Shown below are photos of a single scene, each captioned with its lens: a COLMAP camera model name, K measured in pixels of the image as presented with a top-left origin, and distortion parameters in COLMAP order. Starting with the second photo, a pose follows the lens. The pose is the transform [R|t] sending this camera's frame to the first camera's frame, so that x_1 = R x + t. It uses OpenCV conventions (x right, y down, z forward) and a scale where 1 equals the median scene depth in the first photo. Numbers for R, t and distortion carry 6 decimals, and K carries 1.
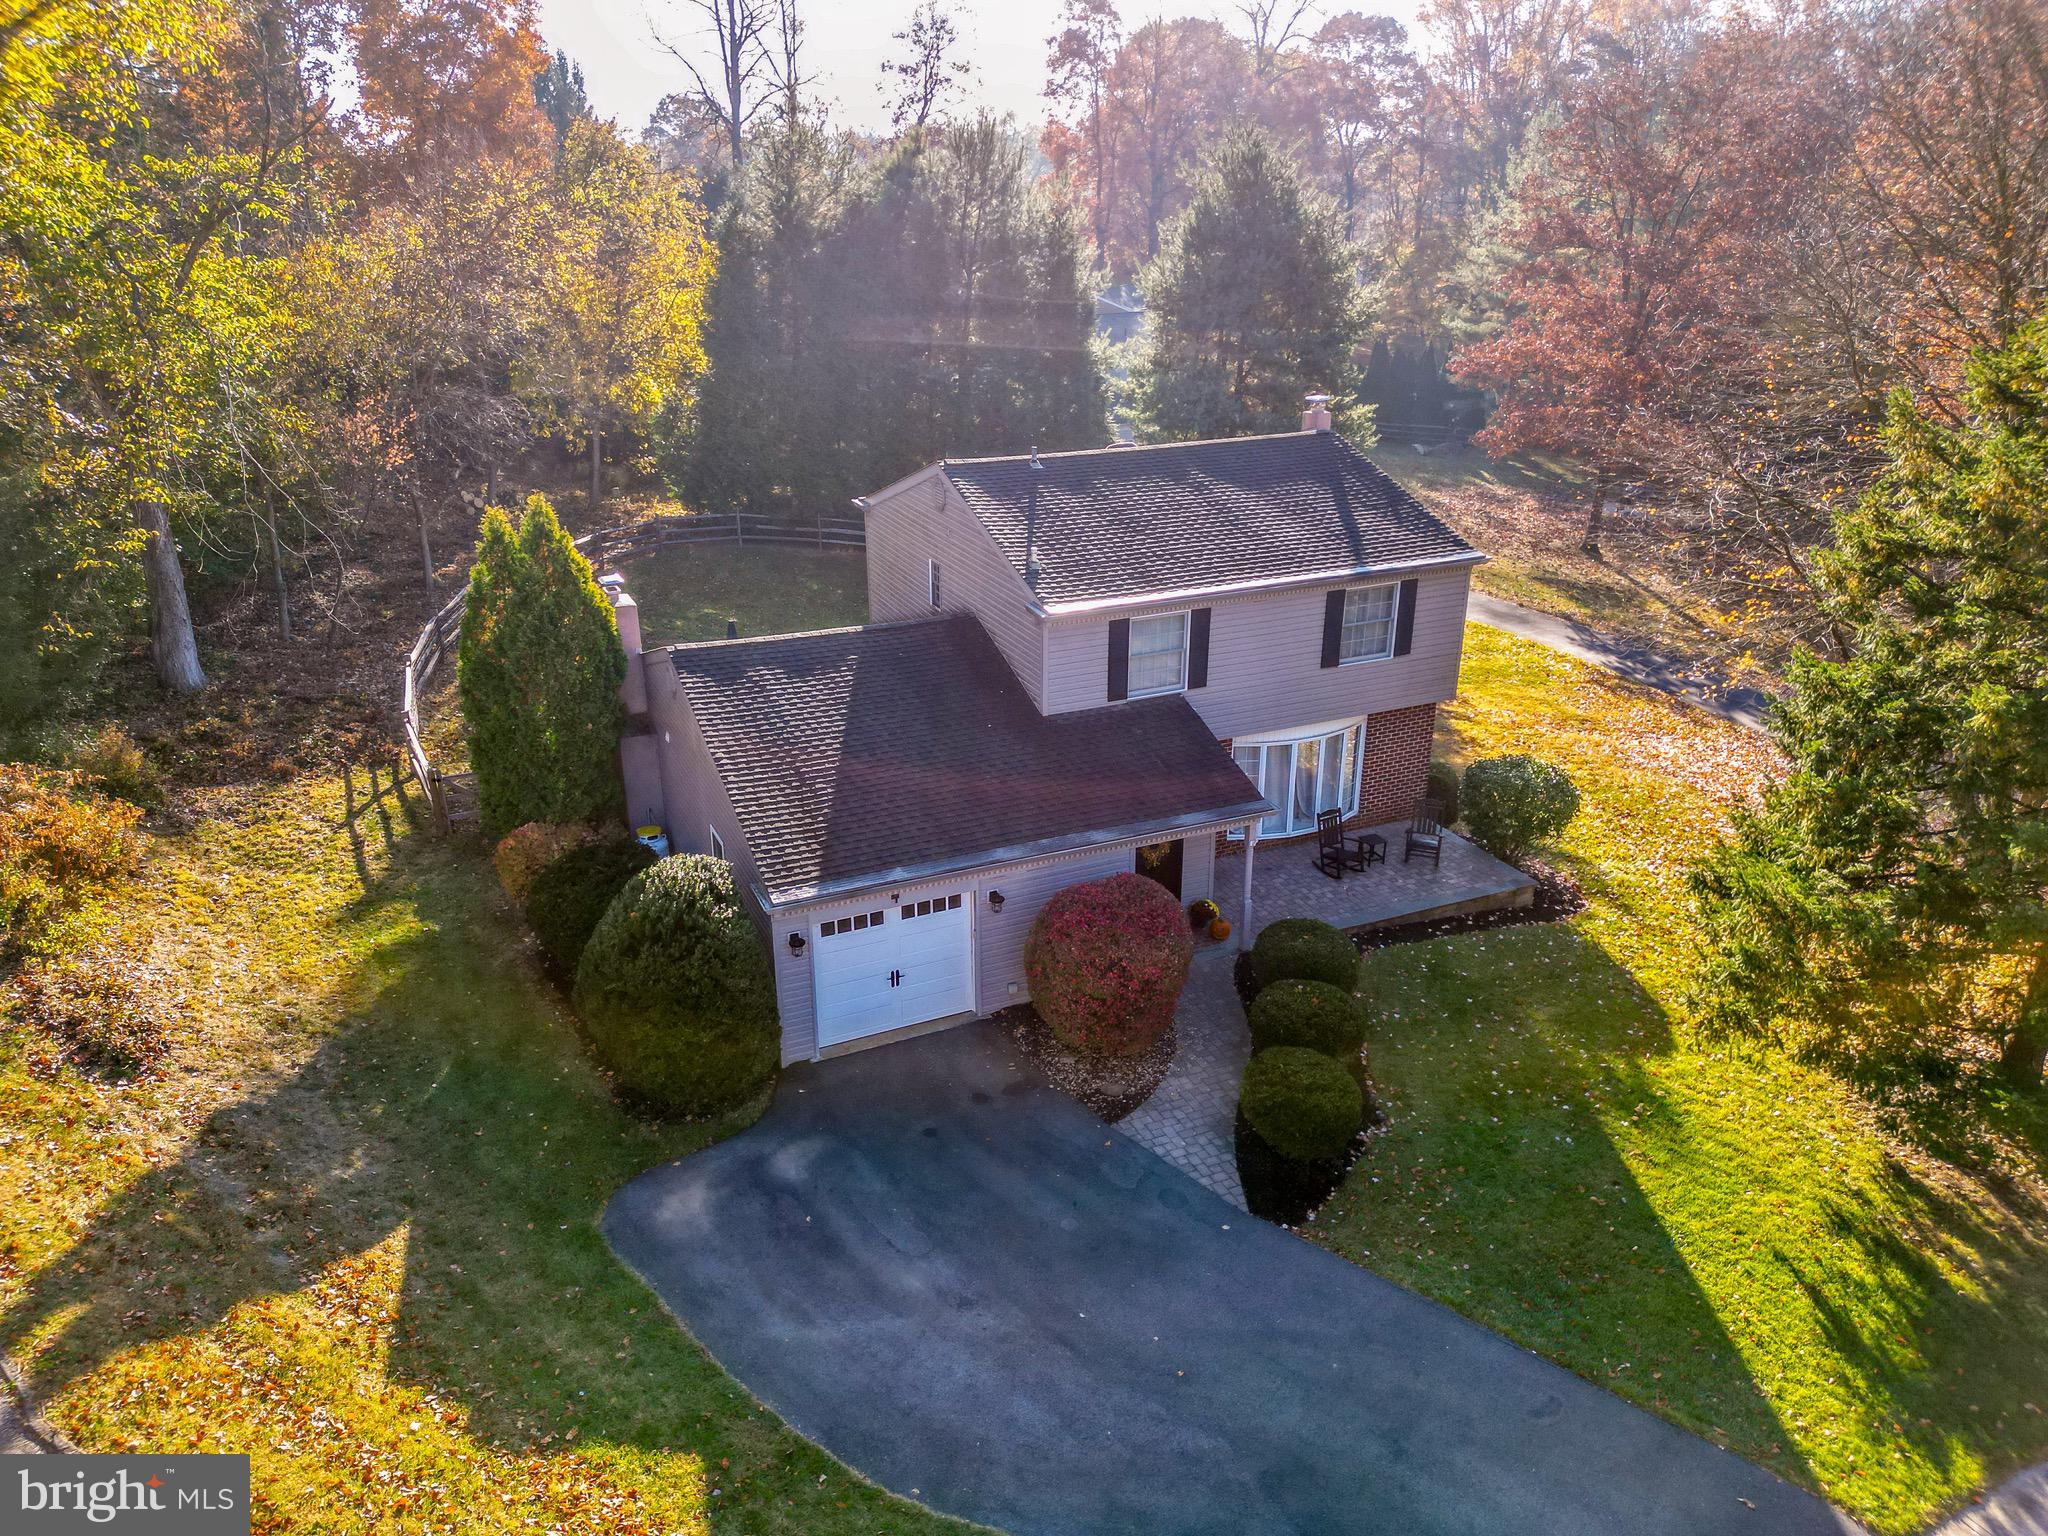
lens RADIAL K [[1432.0, 0, 1024.0], [0, 1432.0, 768.0], [0, 0, 1]] dist [0.051718, -0.045703]
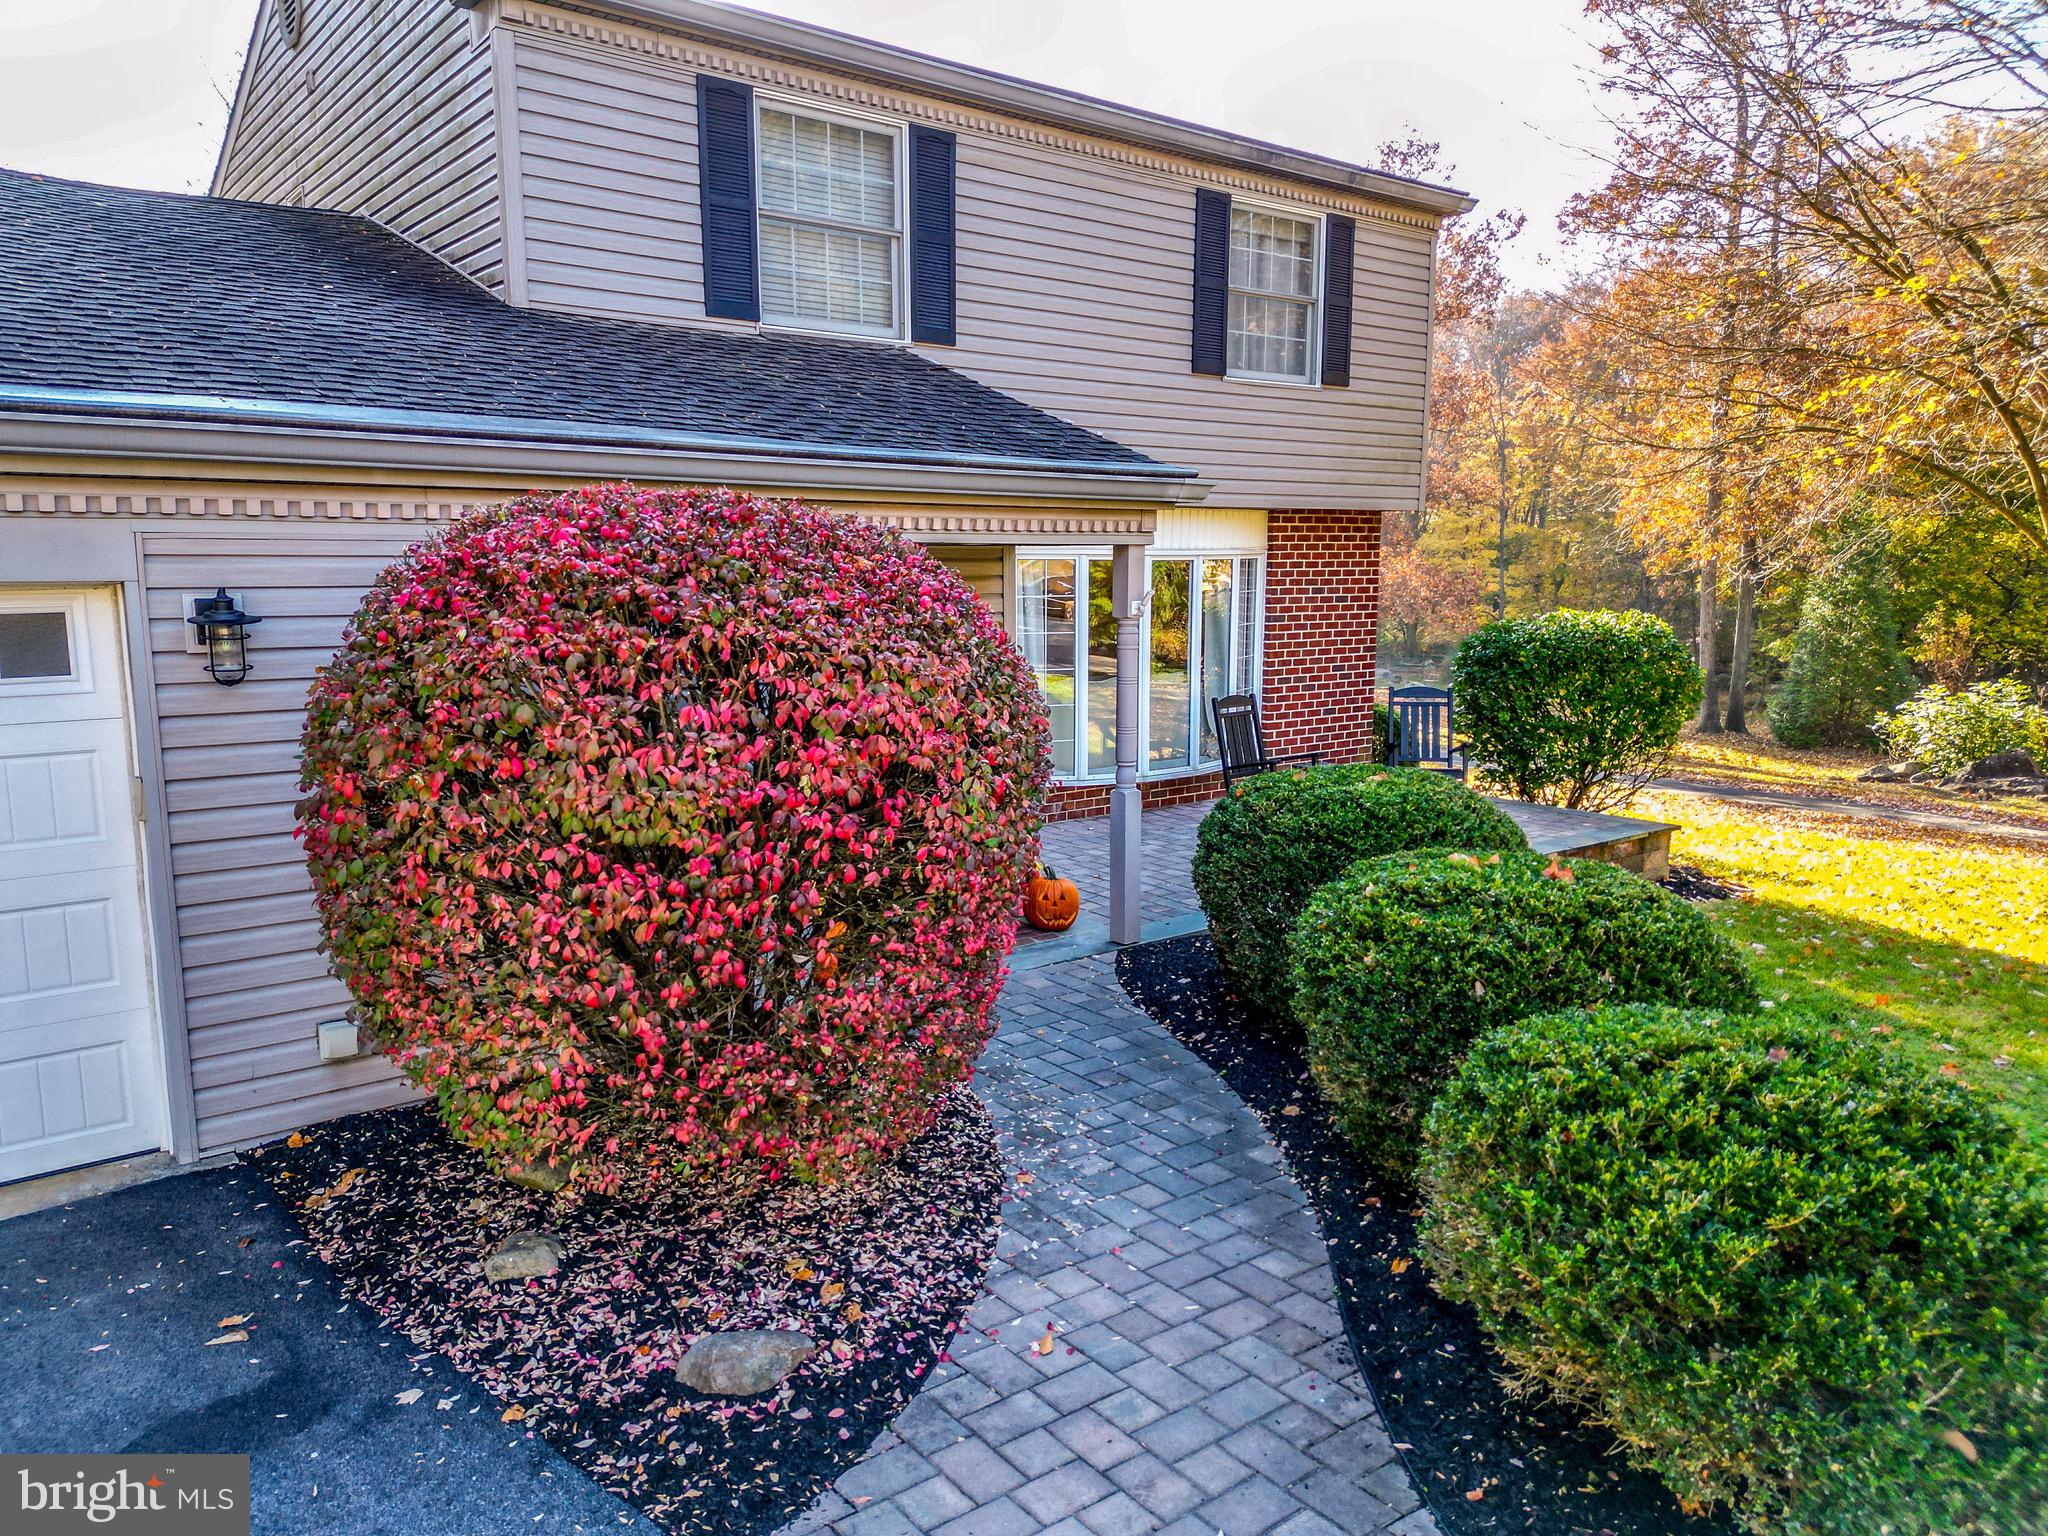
lens RADIAL K [[1432.2, 0, 1018.3], [0, 1432.2, 759.7], [0, 0, 1]] dist [0.097998, -0.137494]
pose [[0.972134, -0.032563, 0.232151, 0.044628], [0.089258, 0.967127, -0.238113, 0.156254], [-0.216766, 0.252199, 0.943084, 0.629448]]
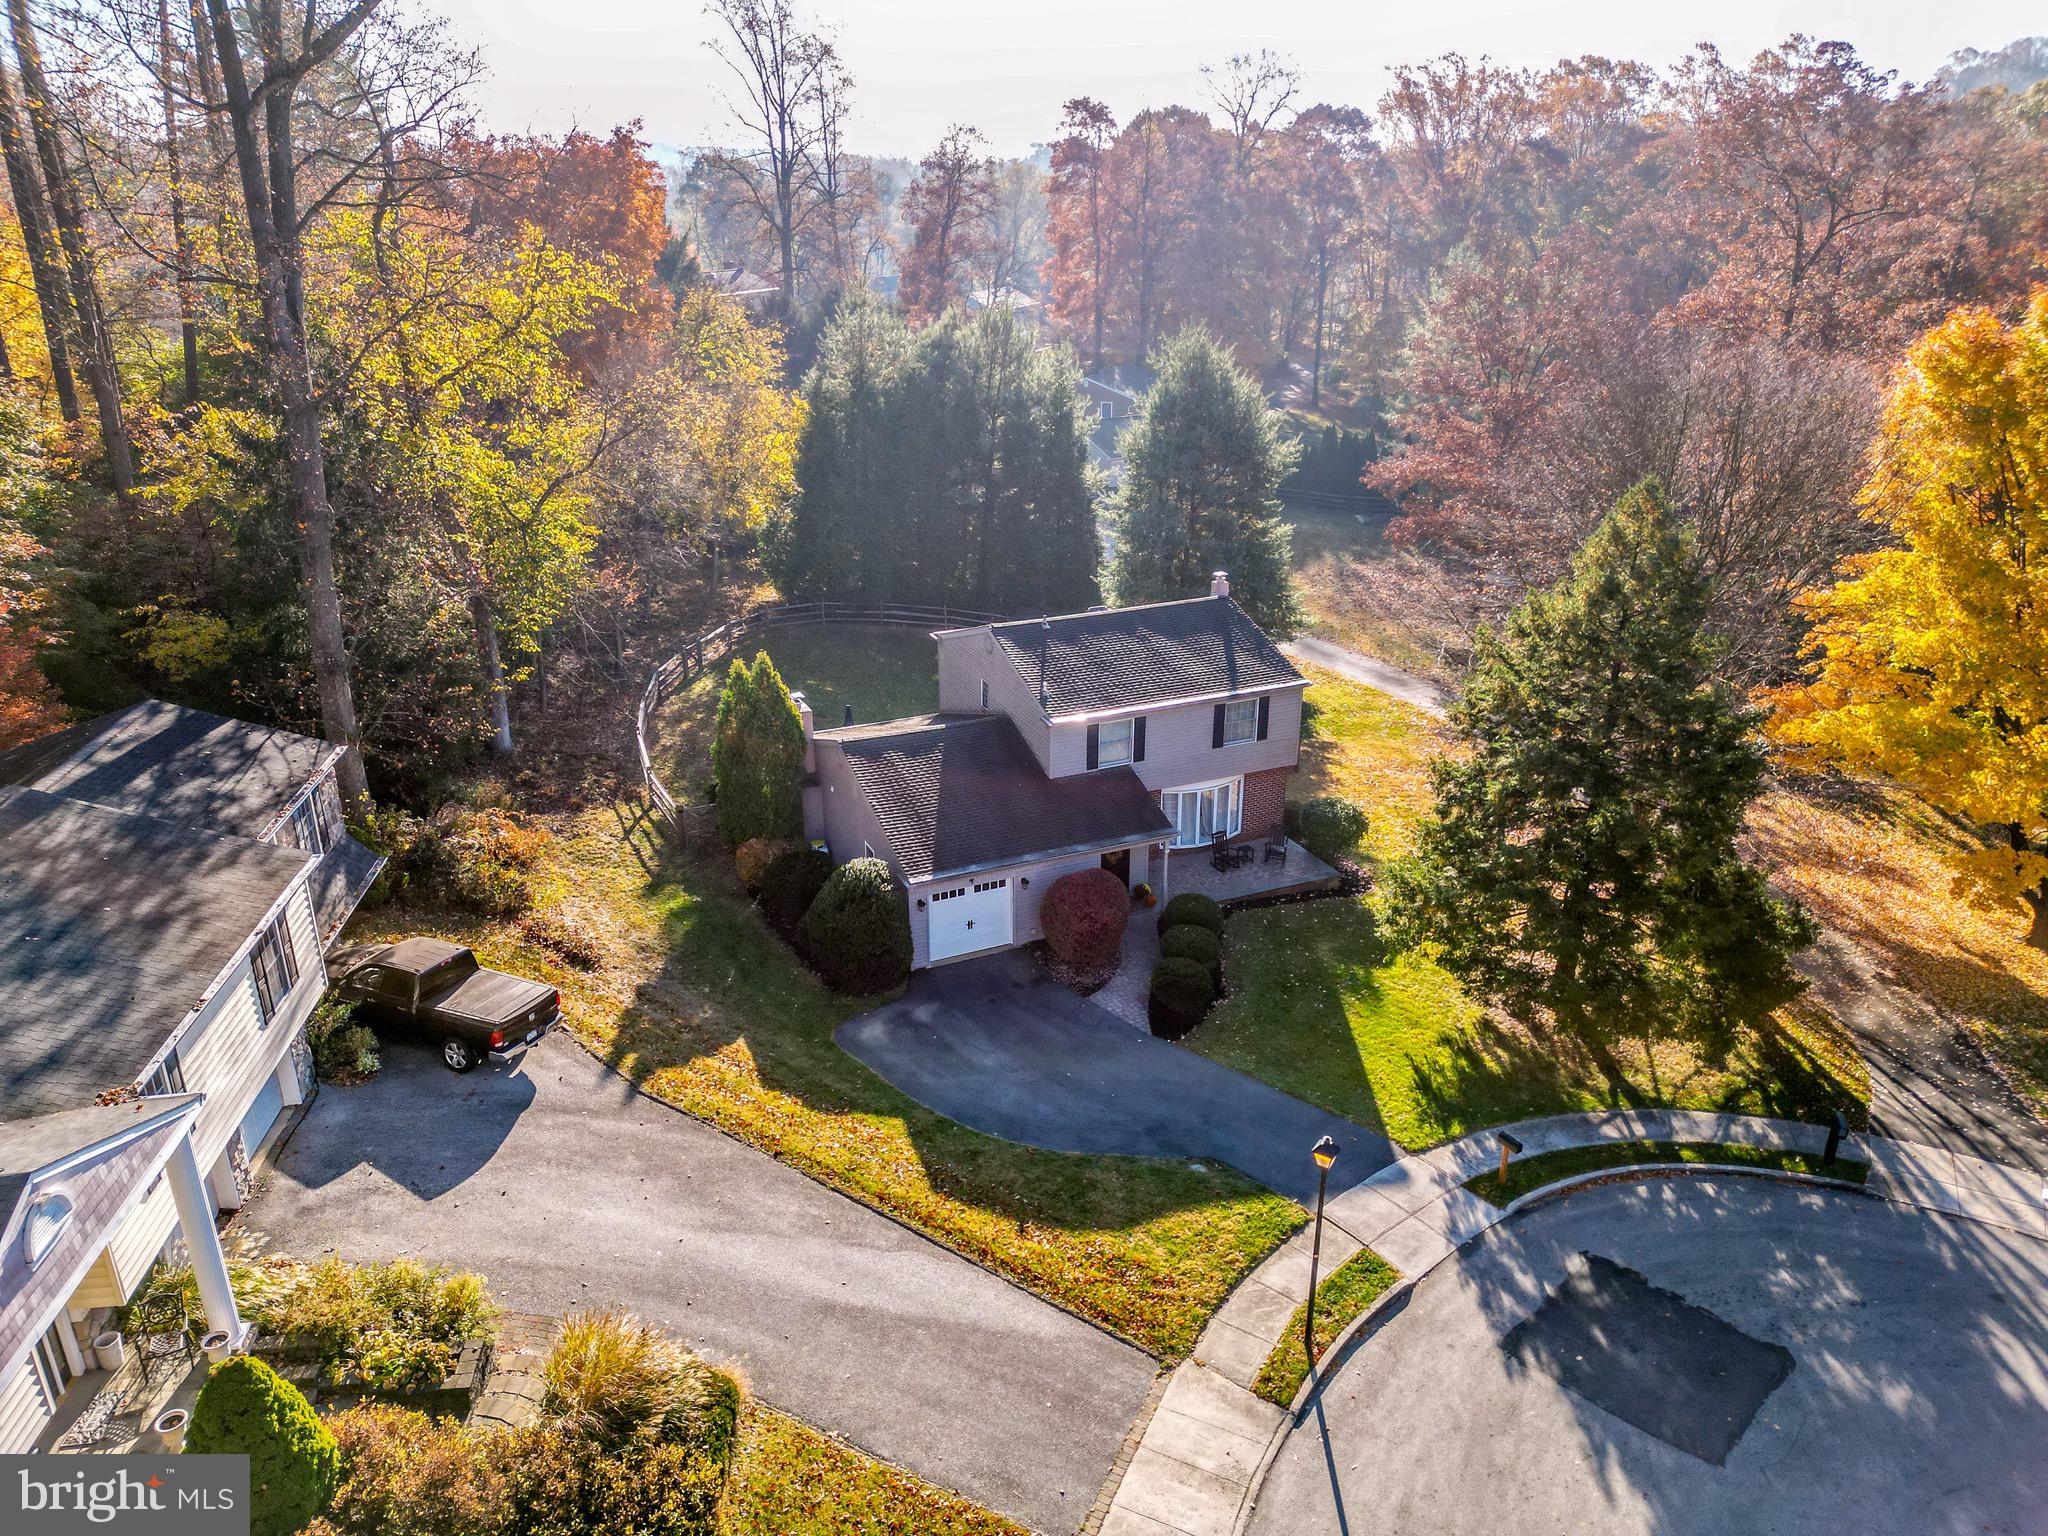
lens RADIAL K [[1432.0, 0, 1024.0], [0, 1432.0, 768.0], [0, 0, 1]] dist [0.051718, -0.045703]
pose [[0.999996, 0.001145, -0.002509, -0.013534], [-0.001142, 0.999999, 0.001284, -0.049737], [0.002511, -0.001281, 0.999996, -0.726266]]
